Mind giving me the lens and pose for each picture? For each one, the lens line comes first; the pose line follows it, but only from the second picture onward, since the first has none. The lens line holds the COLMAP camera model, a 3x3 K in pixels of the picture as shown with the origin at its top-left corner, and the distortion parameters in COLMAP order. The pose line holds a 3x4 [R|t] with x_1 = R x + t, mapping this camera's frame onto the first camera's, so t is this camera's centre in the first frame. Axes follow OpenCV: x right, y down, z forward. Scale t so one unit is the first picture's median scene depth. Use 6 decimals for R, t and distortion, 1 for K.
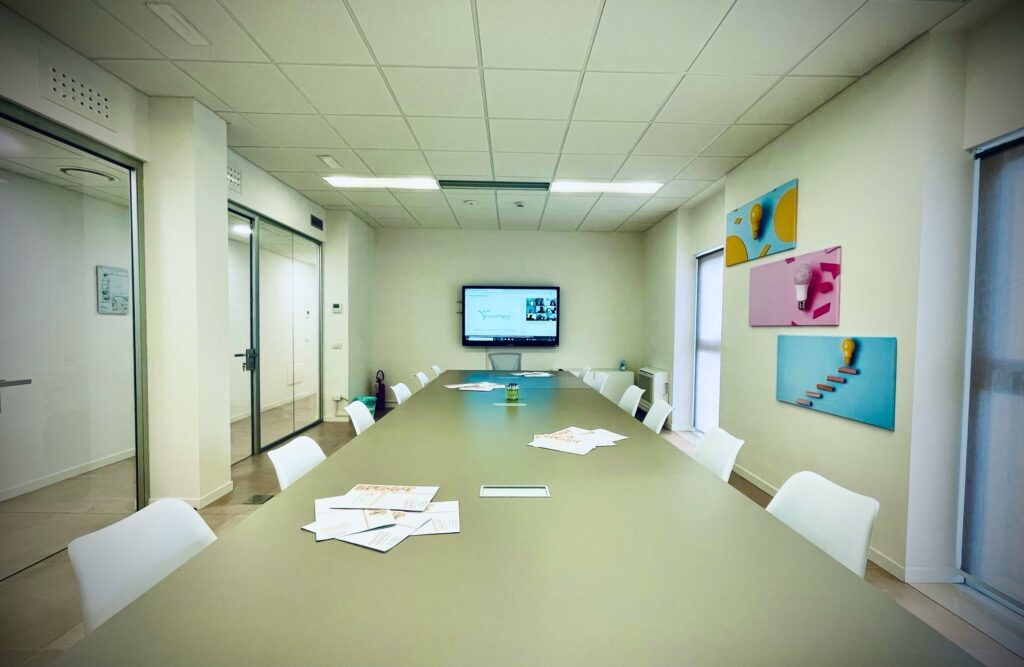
lens RADIAL K [[423.2, 0, 516.4], [0, 423.2, 337.5], [0, 0, 1]] dist [0.011421, 0.000139]
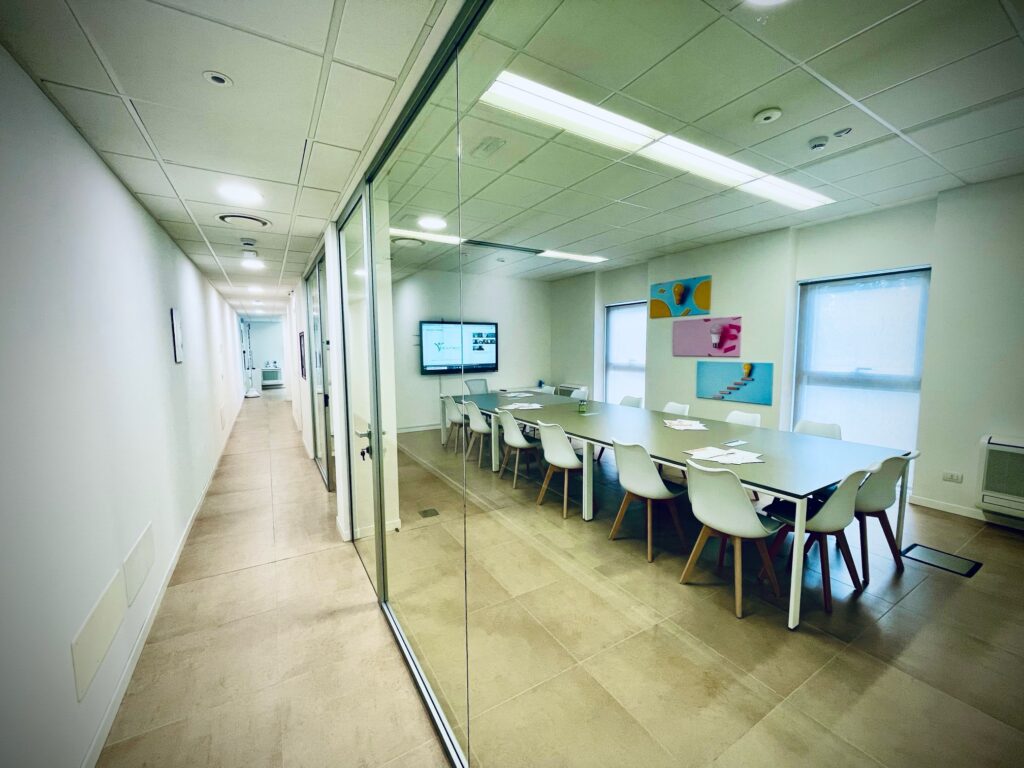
lens RADIAL K [[414.0, 0, 508.3], [0, 414.0, 381.9], [0, 0, 1]] dist [0.001821, -0.001071]
pose [[0.869990, -0.062208, 0.489129, -0.526201], [0.030731, 0.996922, 0.072130, -0.038660], [-0.492110, -0.047721, 0.869224, -0.072661]]
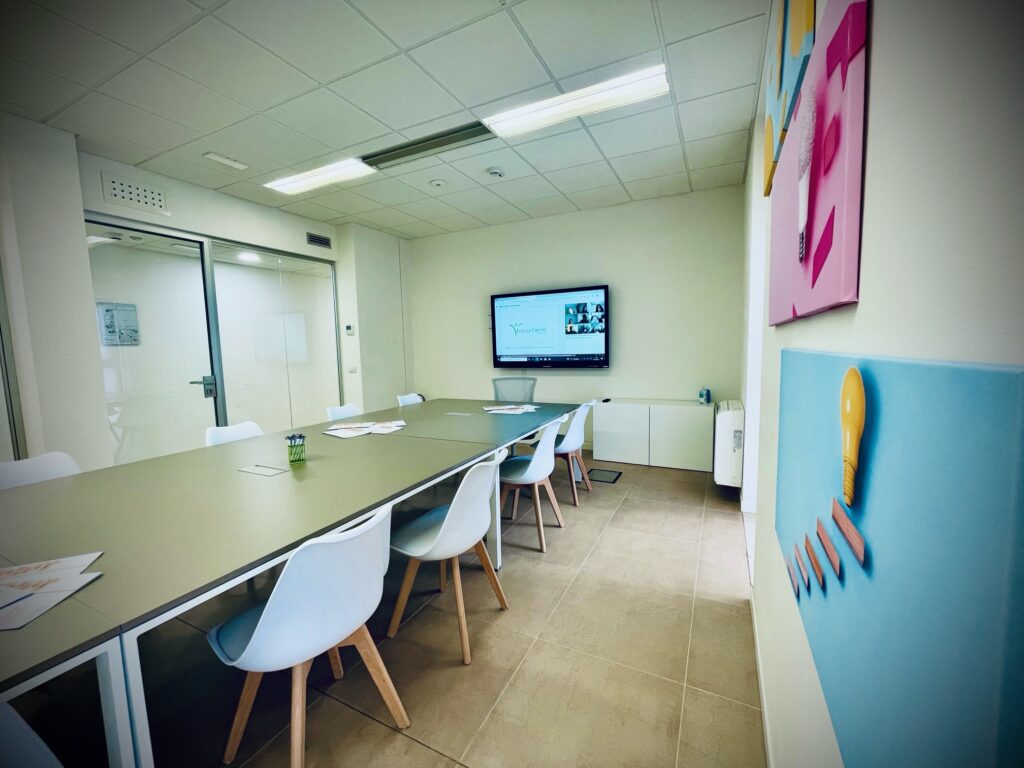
lens RADIAL K [[414.0, 0, 519.0], [0, 414.0, 385.3], [0, 0, 1]] dist [0.001821, -0.001071]
pose [[0.890604, 0.013023, -0.454593, 0.327188], [0.021446, 0.997275, 0.070585, -0.002761], [0.454274, -0.072612, 0.887898, 0.331554]]
